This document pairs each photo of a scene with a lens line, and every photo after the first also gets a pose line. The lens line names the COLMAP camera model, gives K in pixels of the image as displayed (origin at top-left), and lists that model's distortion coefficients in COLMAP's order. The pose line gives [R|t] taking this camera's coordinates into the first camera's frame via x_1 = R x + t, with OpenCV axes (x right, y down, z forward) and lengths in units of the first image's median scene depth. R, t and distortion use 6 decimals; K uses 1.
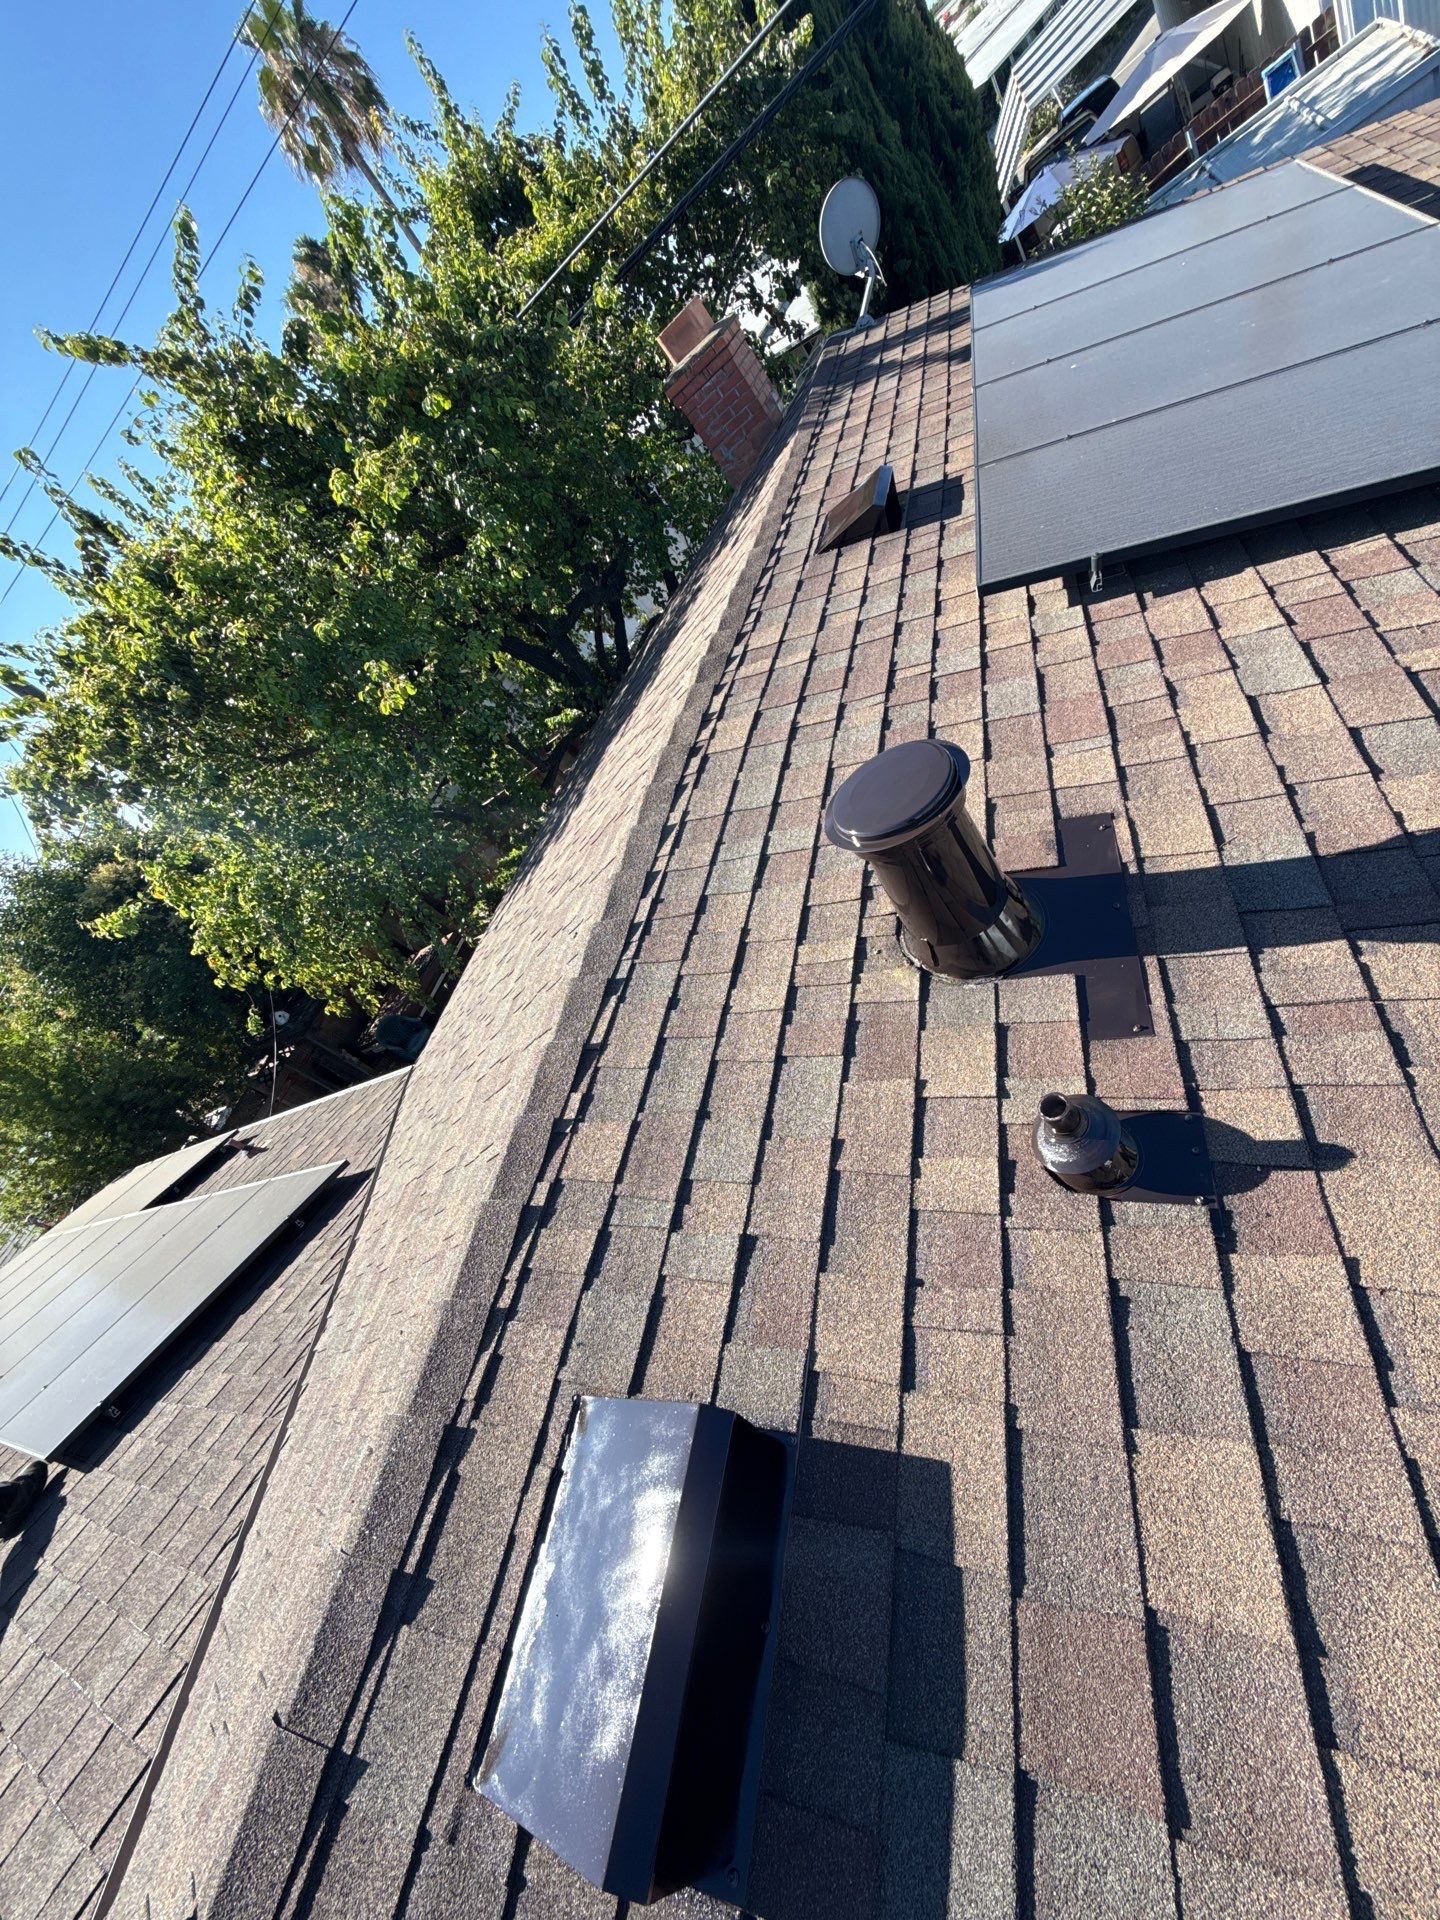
lens RADIAL K [[777.5, 0, 723.3], [0, 777.5, 959.8], [0, 0, 1]] dist [-0.002394, -0.000362]
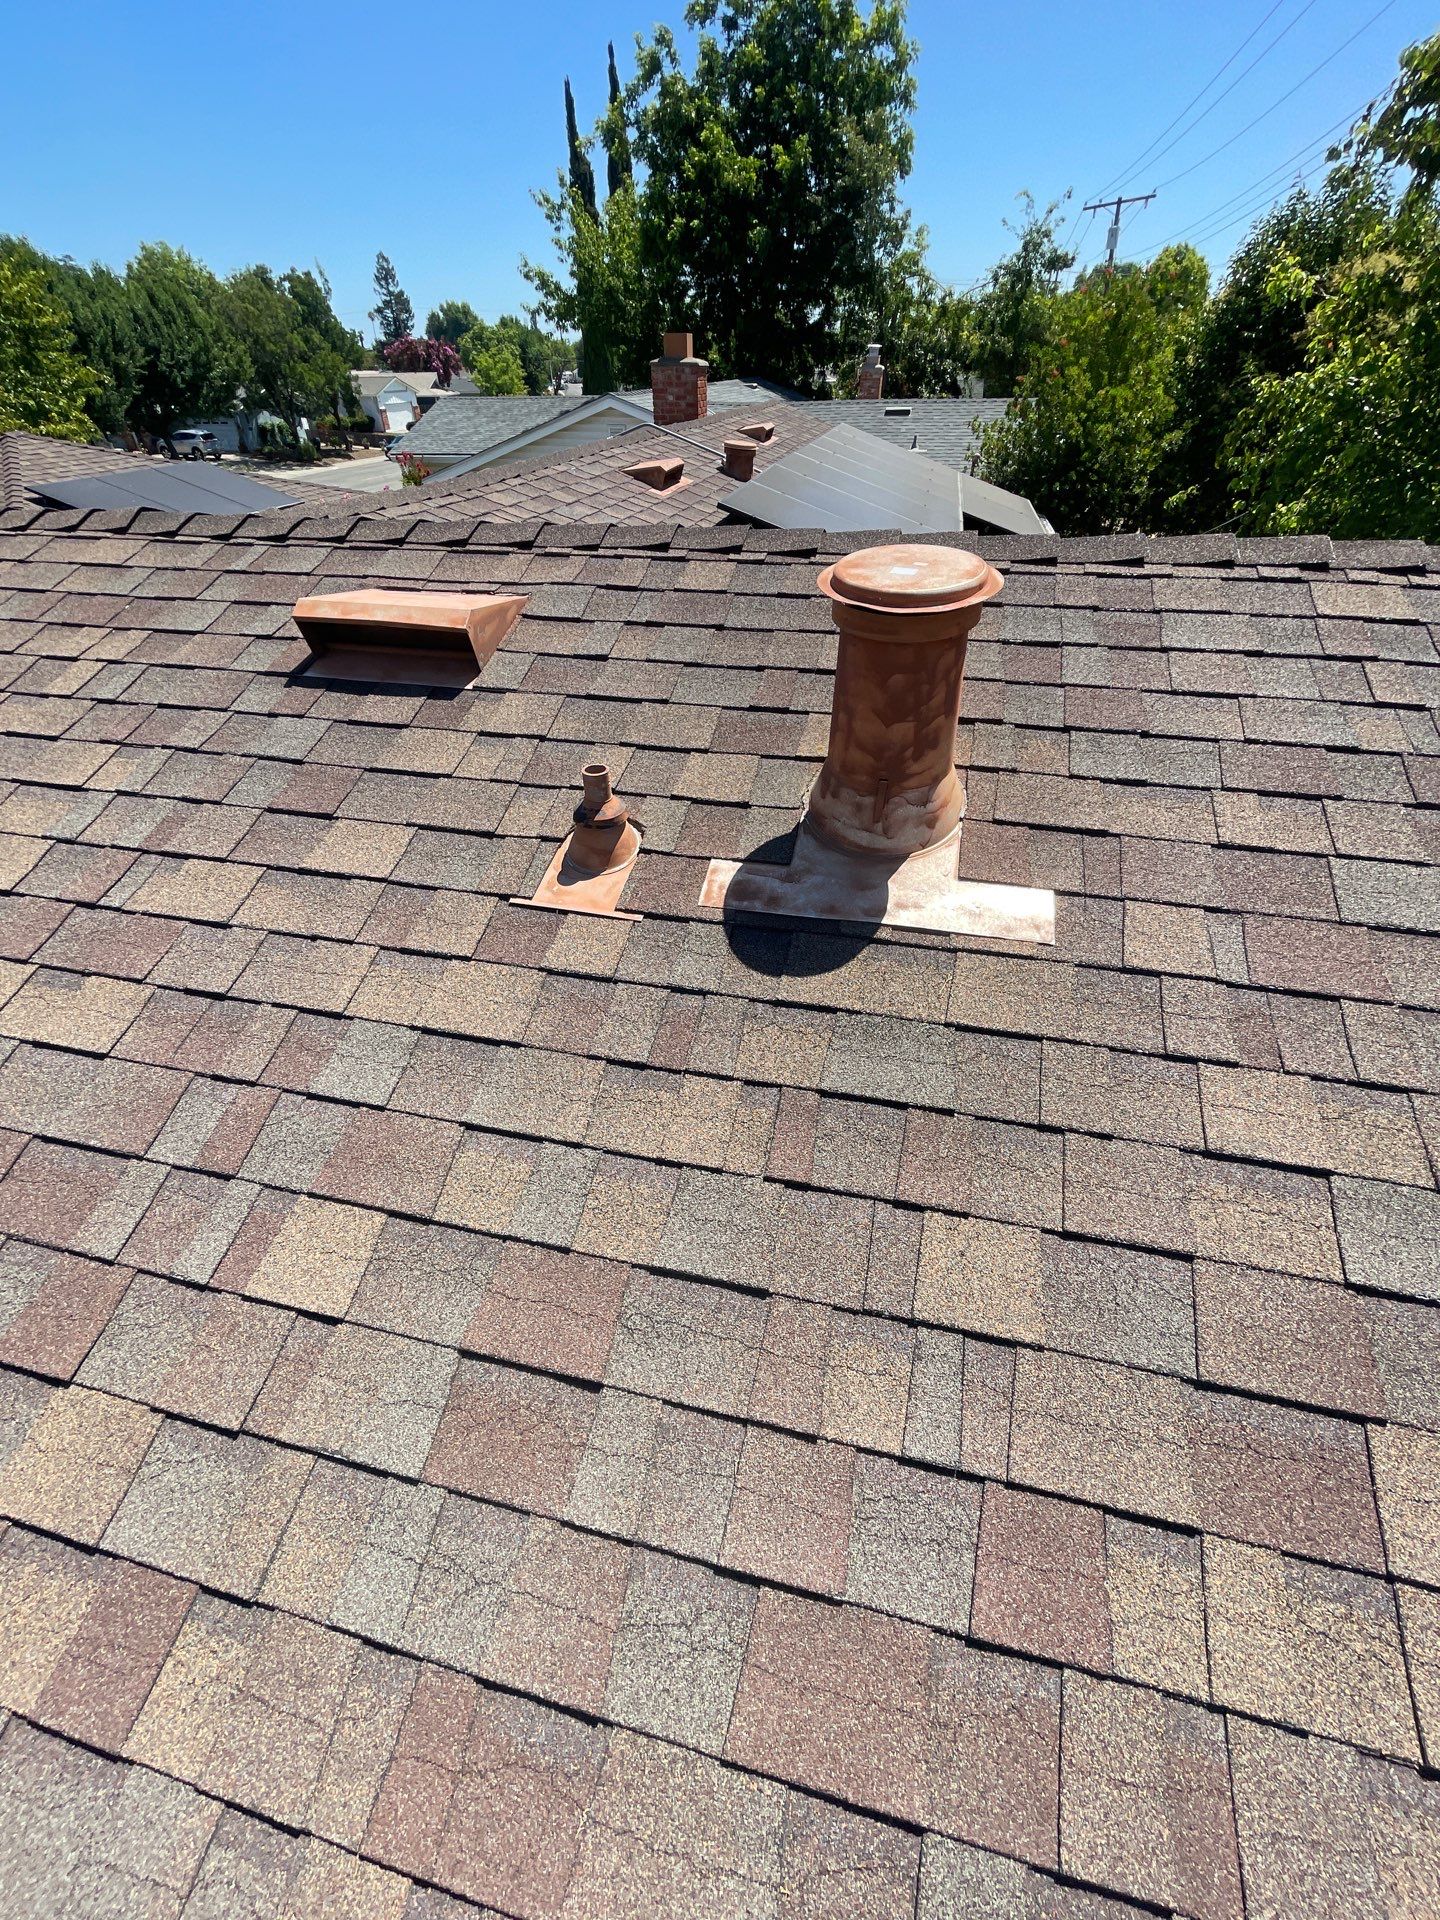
lens RADIAL K [[777.5, 0, 723.3], [0, 777.5, 959.8], [0, 0, 1]] dist [-0.002394, -0.000362]
pose [[0.015444, 0.967218, -0.253478, 0.849311], [-0.663443, 0.199576, 0.721119, -0.621175], [0.748067, 0.157031, 0.644777, 0.357003]]
